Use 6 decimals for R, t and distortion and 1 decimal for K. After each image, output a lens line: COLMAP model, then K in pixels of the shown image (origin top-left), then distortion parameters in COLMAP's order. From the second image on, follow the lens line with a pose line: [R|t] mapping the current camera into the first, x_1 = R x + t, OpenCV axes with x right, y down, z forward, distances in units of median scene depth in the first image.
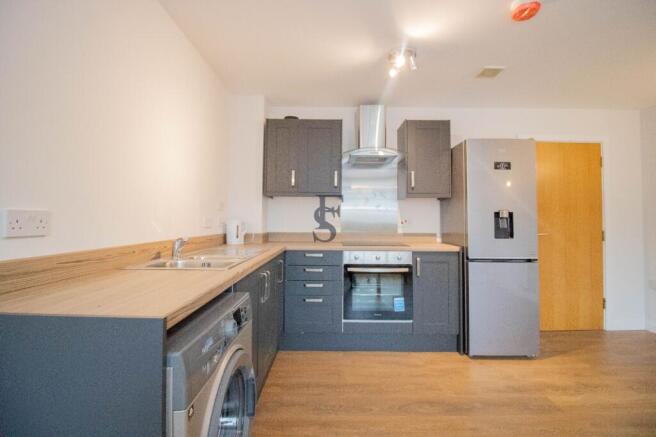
lens RADIAL K [[304.8, 0, 328.8], [0, 304.8, 215.3], [0, 0, 1]] dist [0.003256, 0.000255]
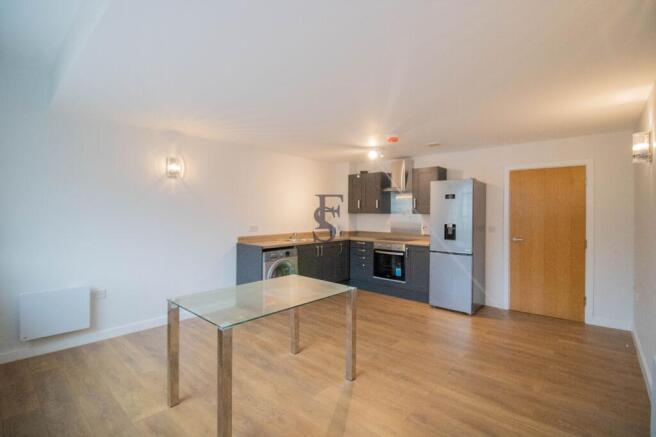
lens RADIAL K [[304.8, 0, 327.3], [0, 304.8, 217.3], [0, 0, 1]] dist [0.003256, 0.000255]
pose [[0.745370, 0.009068, -0.666589, 1.144600], [0.012205, 0.999554, 0.027245, -0.100084], [0.666539, -0.028443, 0.744928, -0.671638]]
